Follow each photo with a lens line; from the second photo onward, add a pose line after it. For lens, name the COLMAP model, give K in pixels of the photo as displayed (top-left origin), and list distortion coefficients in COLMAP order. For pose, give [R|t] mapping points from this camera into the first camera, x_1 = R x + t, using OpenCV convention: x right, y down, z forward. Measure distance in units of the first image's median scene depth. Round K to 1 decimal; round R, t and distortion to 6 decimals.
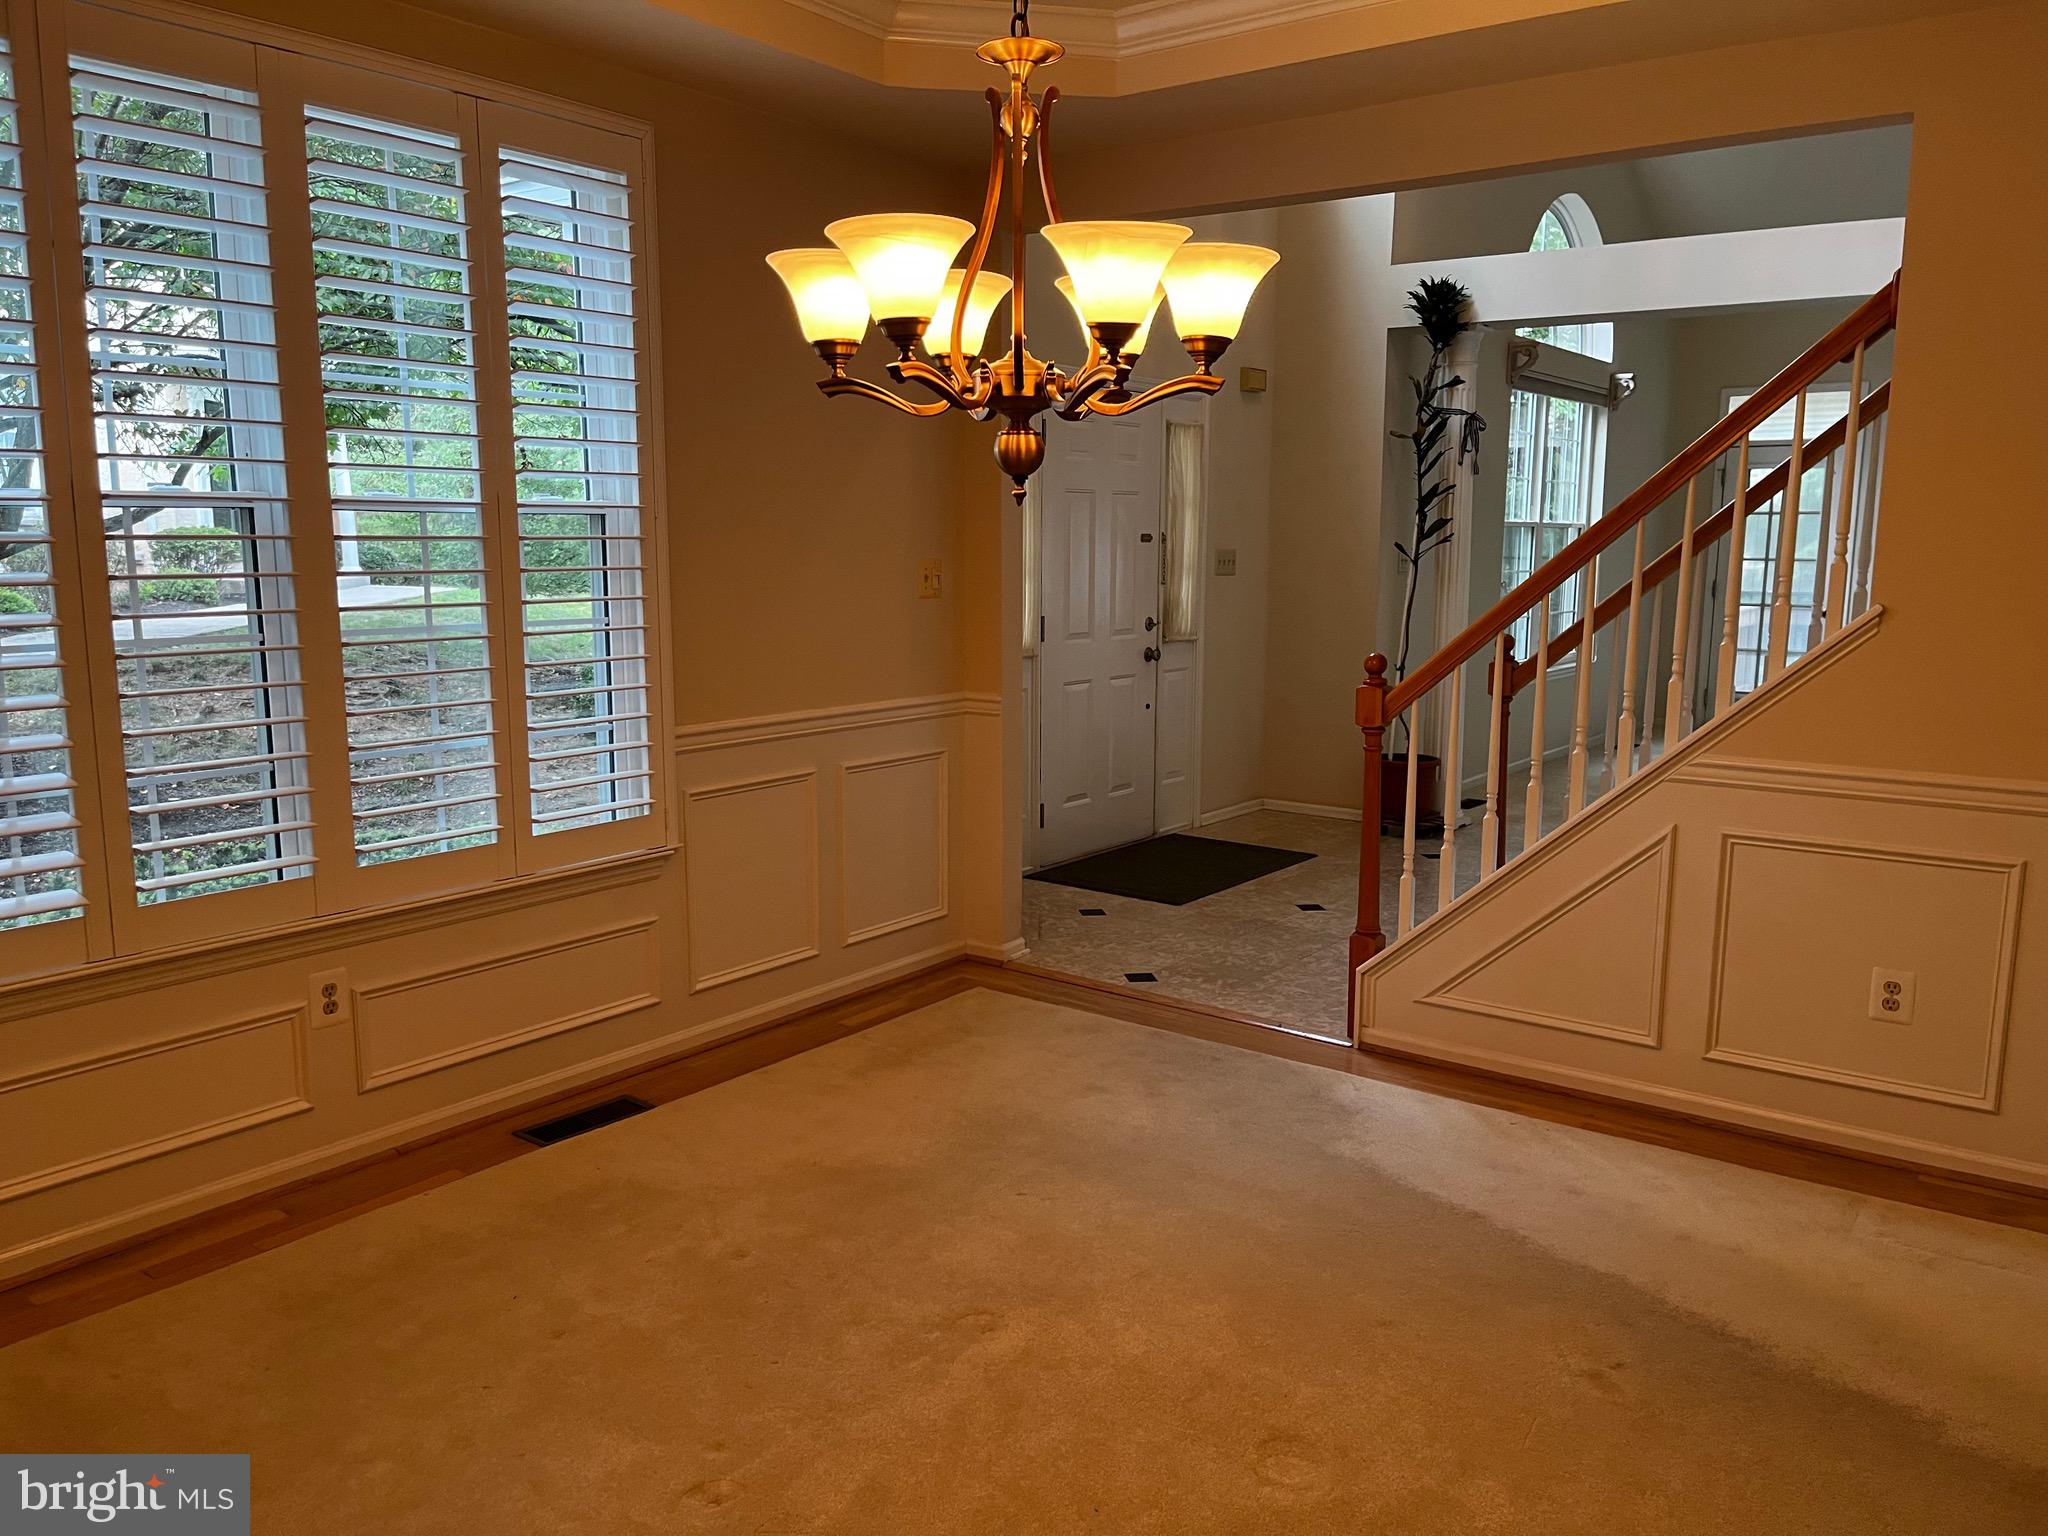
lens RADIAL K [[1577.9, 0, 1033.1], [0, 1577.9, 780.5], [0, 0, 1]] dist [0.037705, -0.004045]
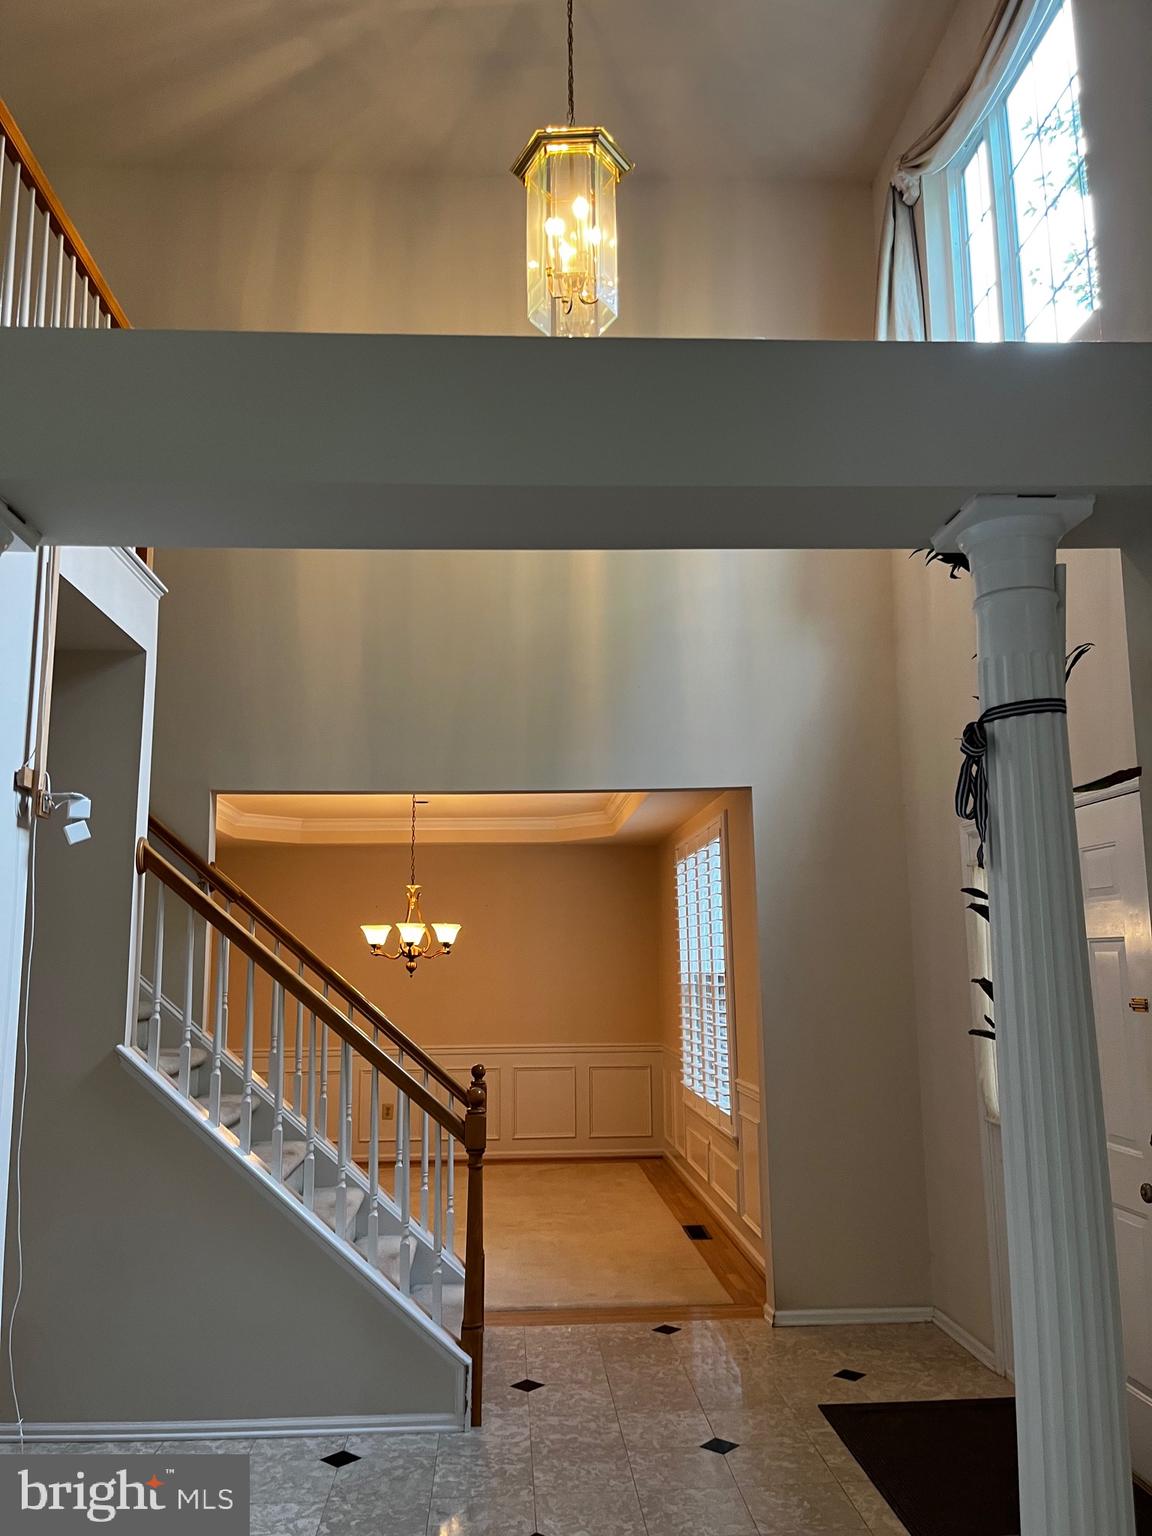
lens RADIAL K [[1183.4, 0, 566.3], [0, 1183.4, 770.5], [0, 0, 1]] dist [0.037705, -0.004045]
pose [[-0.777685, -0.103911, -0.620007, 0.577204], [-0.095776, 0.994316, -0.046511, -0.205541], [0.621316, 0.023211, -0.783216, 1.240872]]
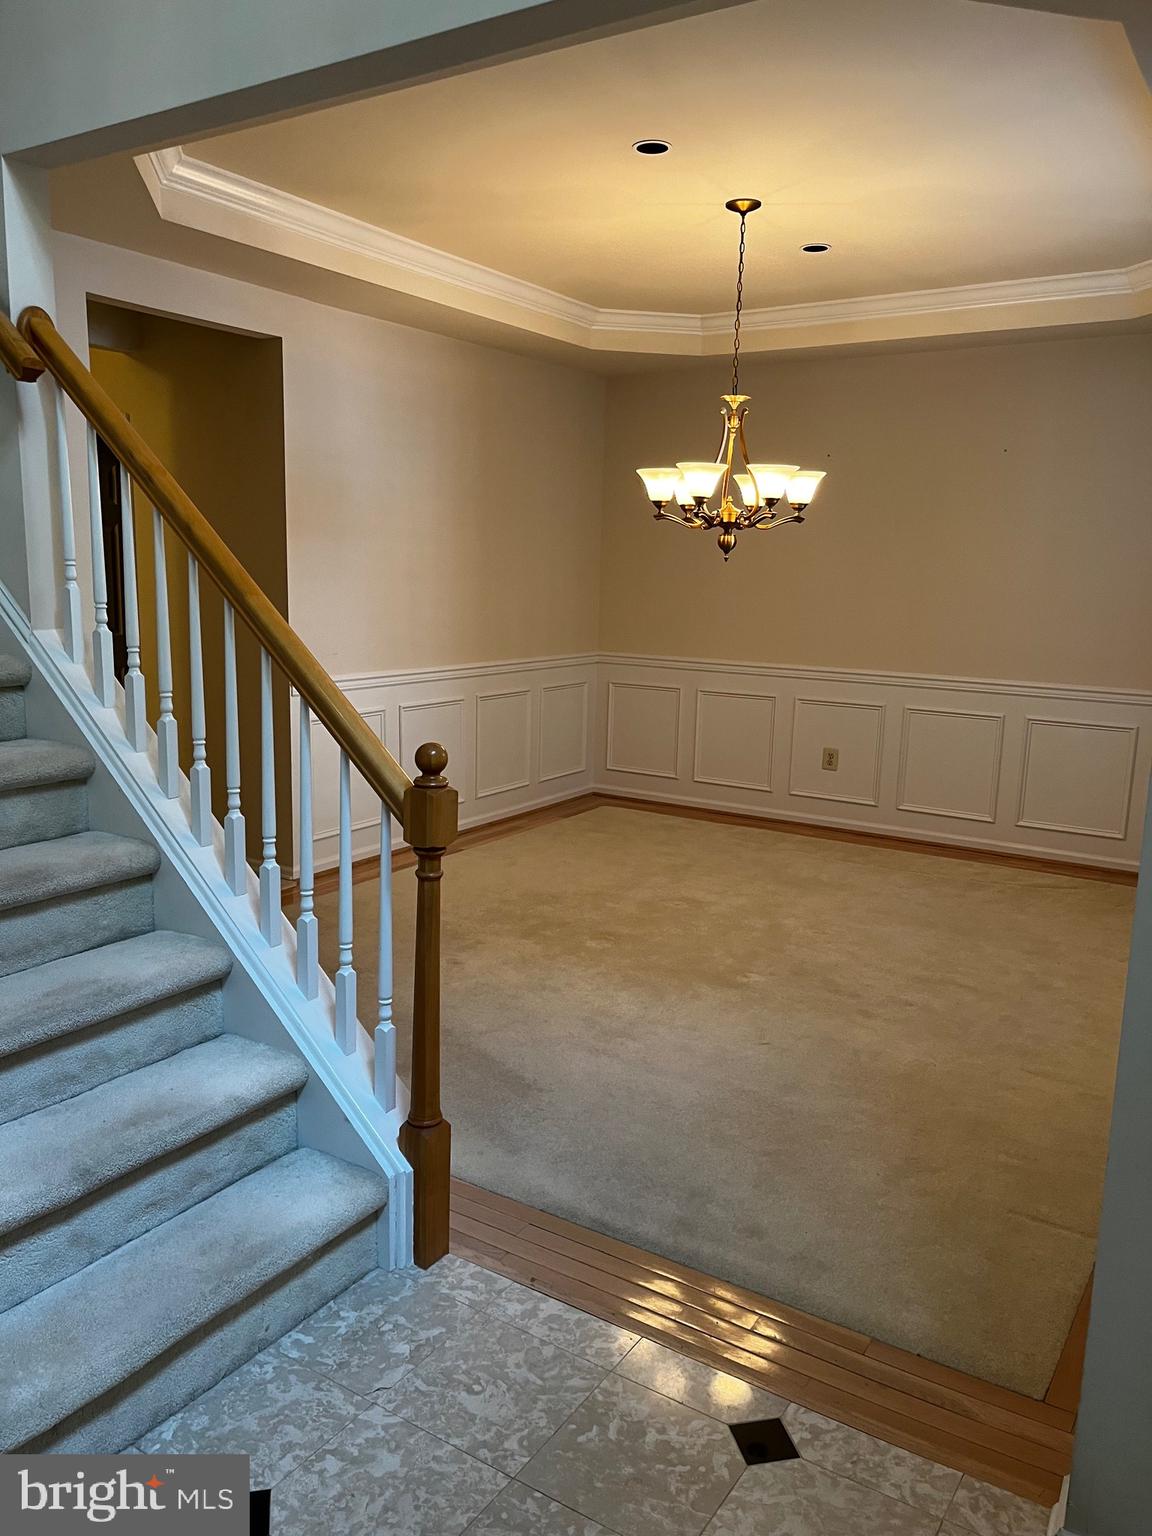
lens RADIAL K [[1183.4, 0, 571.5], [0, 1183.4, 775.4], [0, 0, 1]] dist [0.037705, -0.004045]
pose [[-0.997421, -0.030049, -0.065173, 0.118795], [-0.050108, 0.941715, 0.332659, -0.153075], [0.051378, 0.335067, -0.940792, 0.937344]]
